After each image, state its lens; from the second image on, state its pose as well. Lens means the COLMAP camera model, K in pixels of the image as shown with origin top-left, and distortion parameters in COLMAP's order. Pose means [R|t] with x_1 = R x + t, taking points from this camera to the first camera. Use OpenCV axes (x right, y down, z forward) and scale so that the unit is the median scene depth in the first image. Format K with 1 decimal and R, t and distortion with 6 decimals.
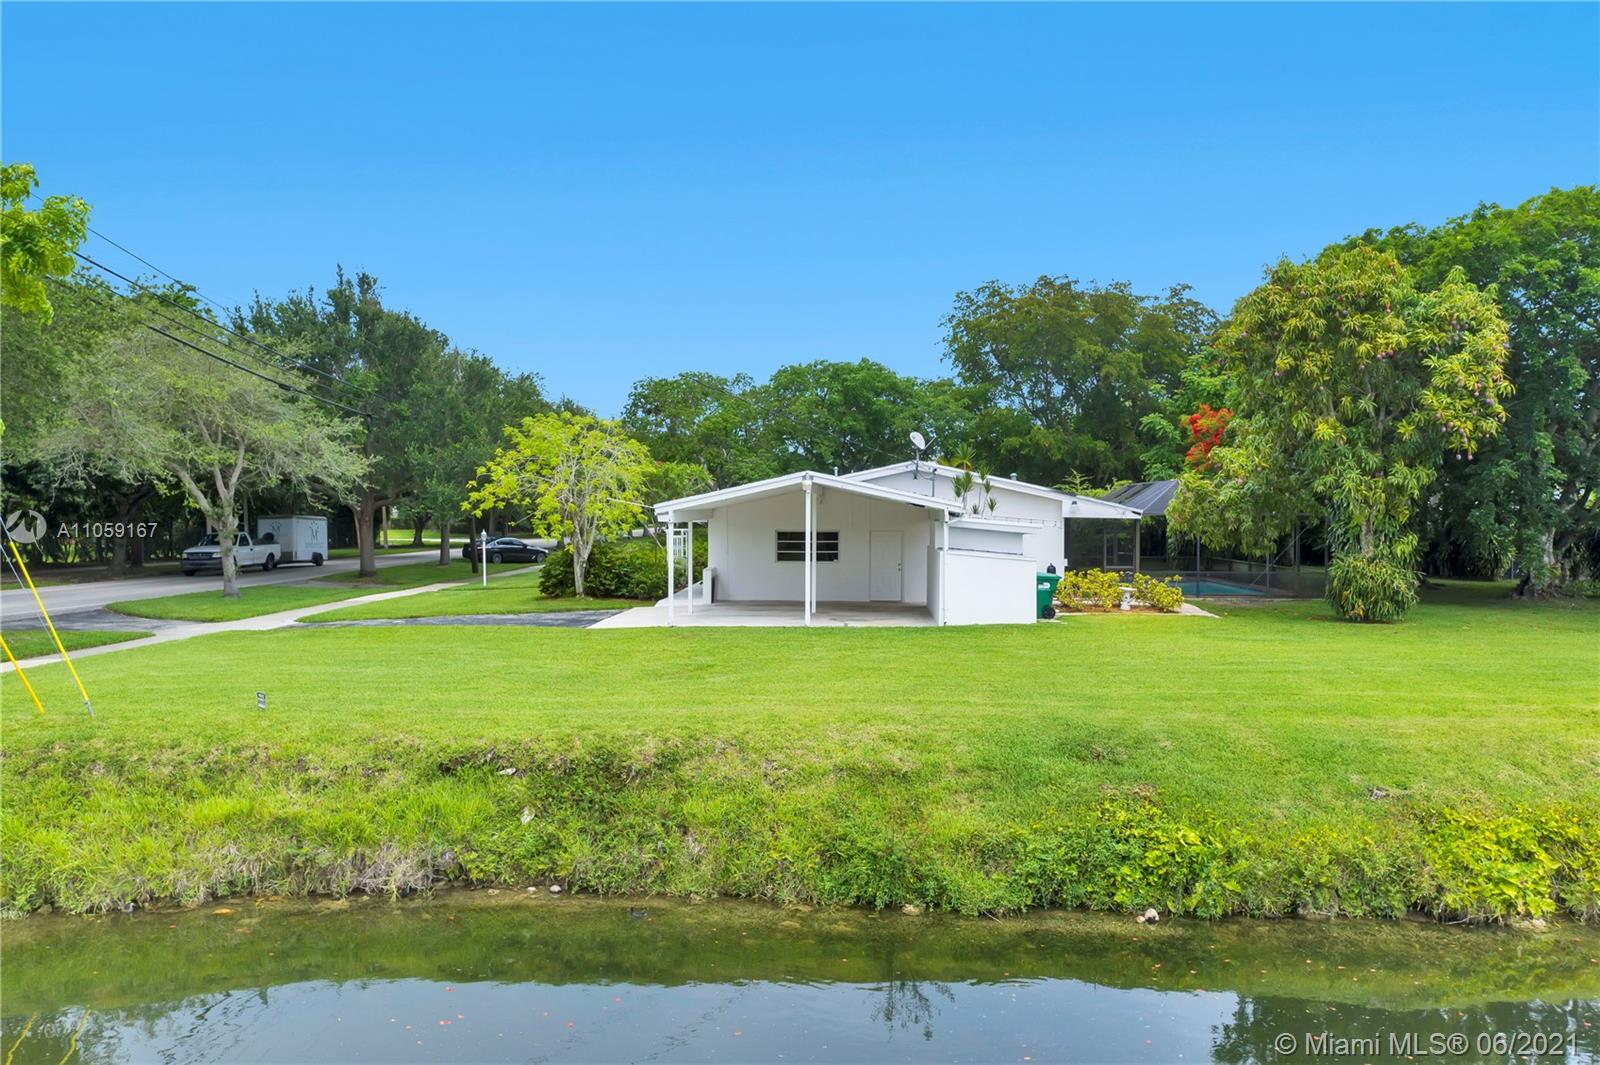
lens RADIAL K [[1282.6, 0, 789.3], [0, 1282.6, 533.3], [0, 0, 1]] dist [-0.034644, 0.017955]
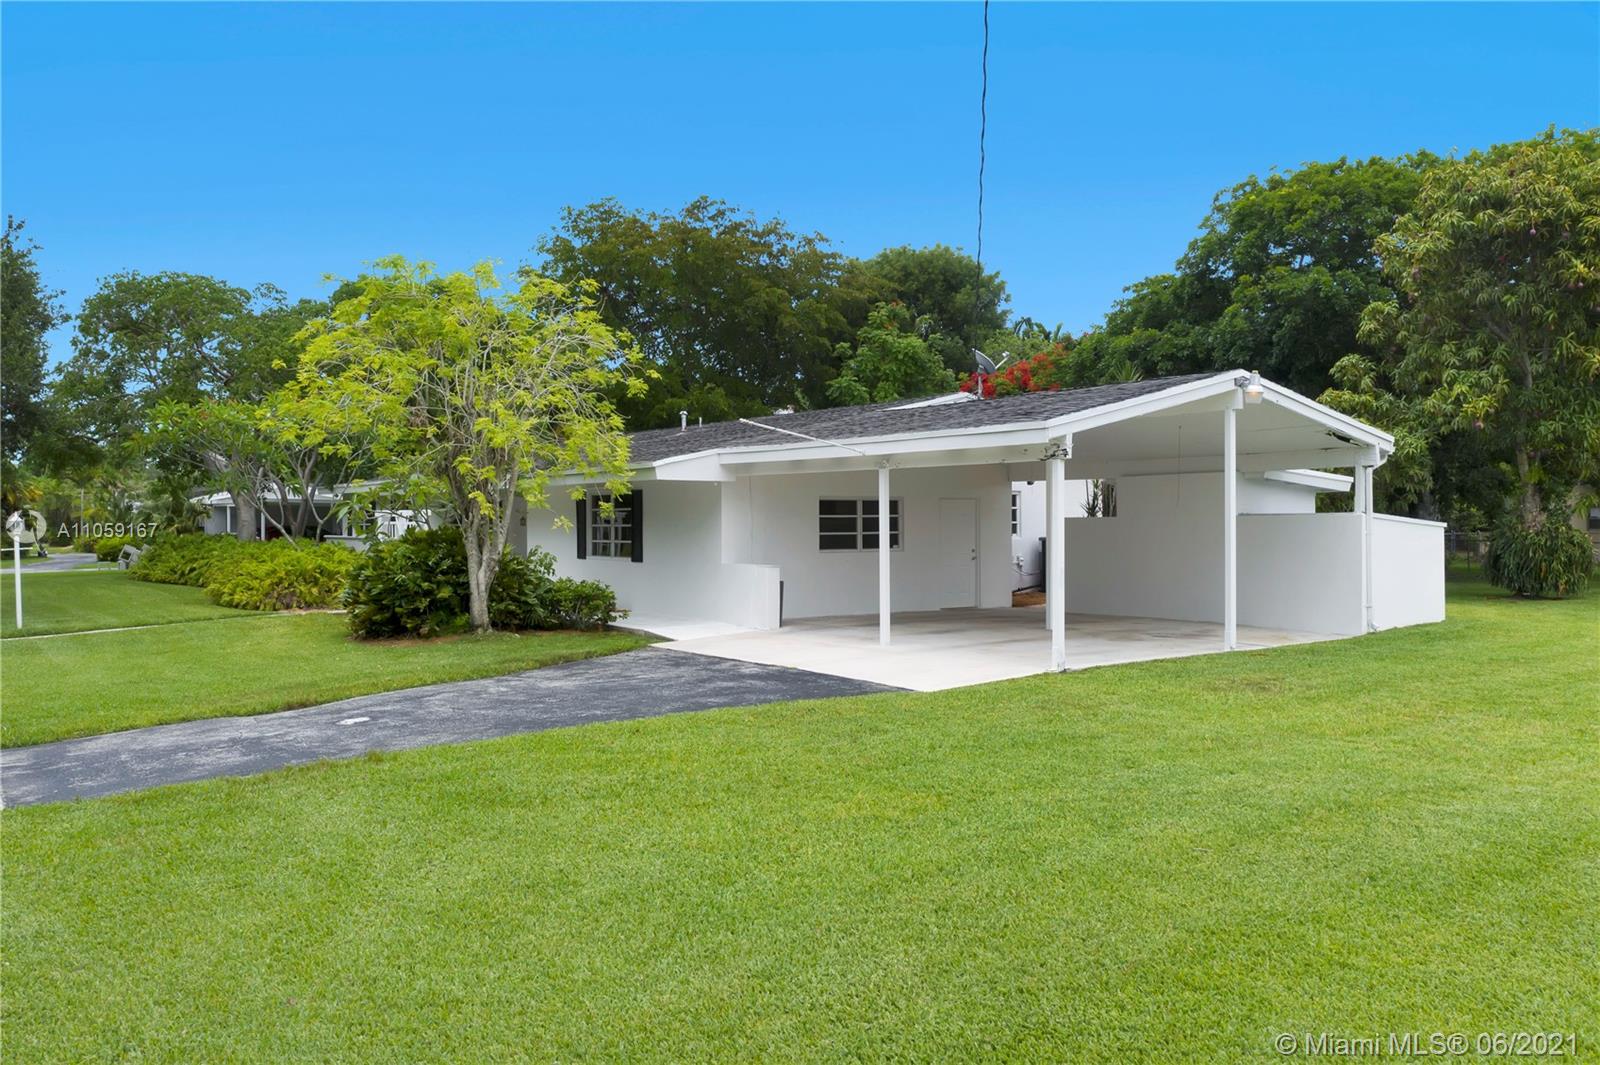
lens RADIAL K [[1282.6, 0, 806.9], [0, 1282.6, 527.5], [0, 0, 1]] dist [-0.034644, 0.017955]
pose [[0.784416, -0.011069, 0.620137, -0.404561], [0.021525, 0.999724, -0.009383, 0.017993], [-0.619862, 0.020708, 0.784438, 0.584482]]
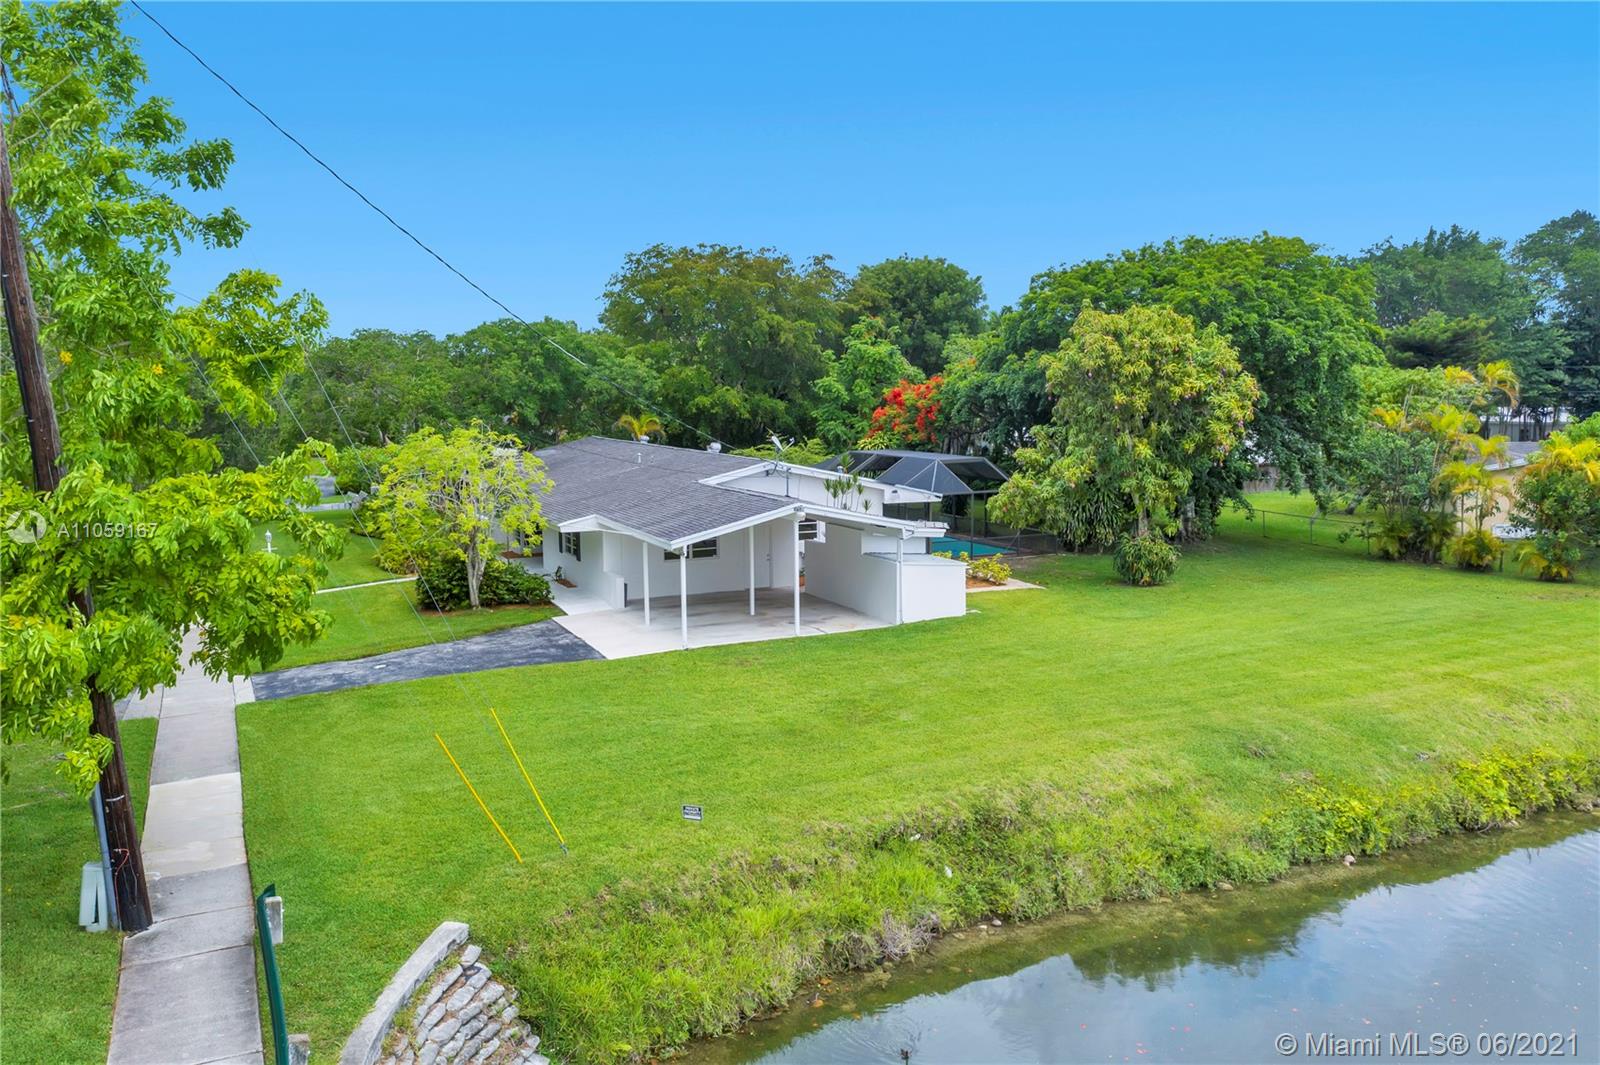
lens RADIAL K [[1282.6, 0, 809.6], [0, 1282.6, 528.5], [0, 0, 1]] dist [-0.034644, 0.017955]
pose [[0.881941, -0.066419, 0.466658, -0.435084], [0.022153, 0.994769, 0.099717, -0.118453], [-0.470840, -0.077607, 0.878799, -0.008155]]
